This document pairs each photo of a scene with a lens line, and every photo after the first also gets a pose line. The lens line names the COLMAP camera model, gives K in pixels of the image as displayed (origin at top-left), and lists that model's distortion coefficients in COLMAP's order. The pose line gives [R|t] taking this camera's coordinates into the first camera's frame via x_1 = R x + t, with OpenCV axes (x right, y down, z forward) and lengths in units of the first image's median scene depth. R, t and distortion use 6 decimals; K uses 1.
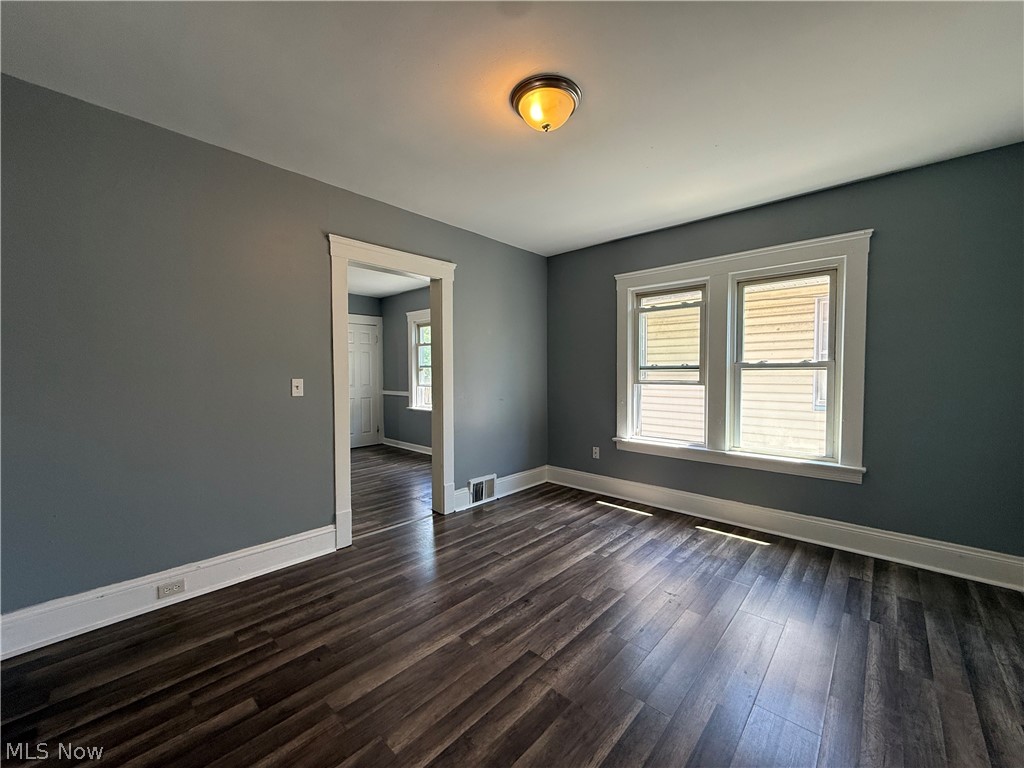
lens RADIAL K [[407.3, 0, 509.0], [0, 407.3, 381.4], [0, 0, 1]] dist [-0.000510, 0.000283]
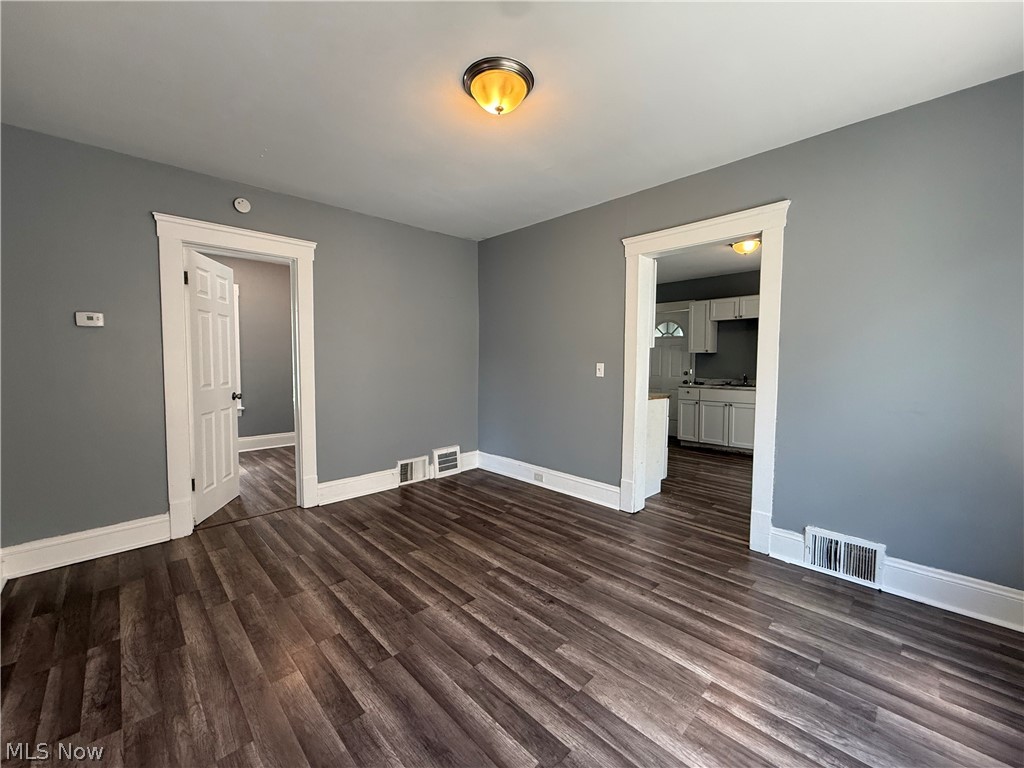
lens RADIAL K [[407.3, 0, 509.0], [0, 407.3, 381.4], [0, 0, 1]] dist [-0.000510, 0.000283]
pose [[-0.054394, 0.053763, -0.997071, 0.982252], [-0.029094, 0.998040, 0.055402, -0.015266], [0.998096, 0.032023, -0.052723, 0.963593]]
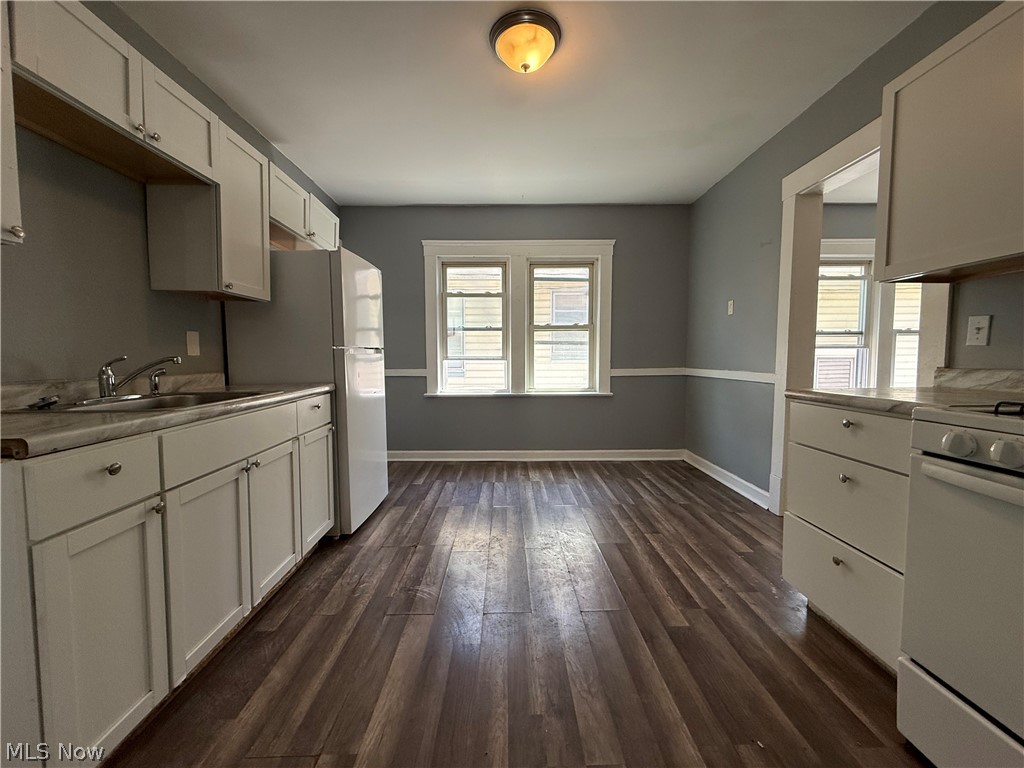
lens RADIAL K [[407.3, 0, 509.0], [0, 407.3, 381.4], [0, 0, 1]] dist [-0.000510, 0.000283]
pose [[0.728499, -0.034865, 0.684159, -1.764062], [0.014868, 0.999273, 0.035093, 0.064853], [-0.684885, -0.015393, 0.728488, 1.367566]]
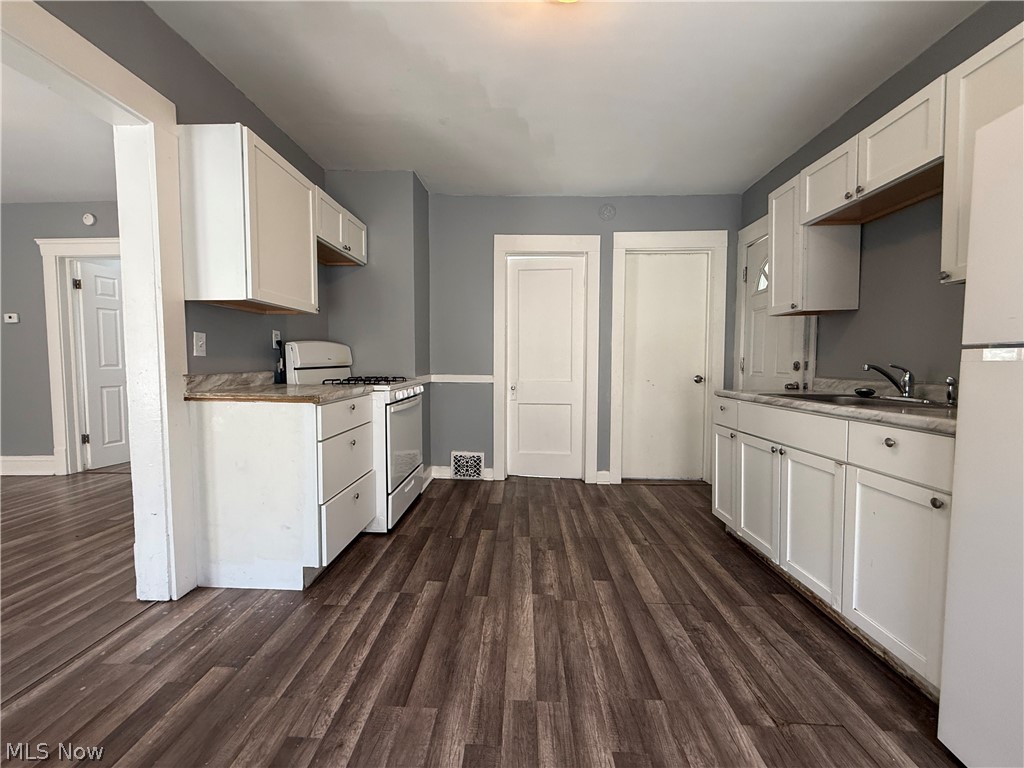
lens RADIAL K [[407.3, 0, 509.0], [0, 407.3, 381.4], [0, 0, 1]] dist [-0.000510, 0.000283]
pose [[-0.756829, 0.041206, -0.652313, -0.576826], [-0.012974, 0.996867, 0.078024, 0.015383], [0.653484, 0.067514, -0.753923, 2.473380]]
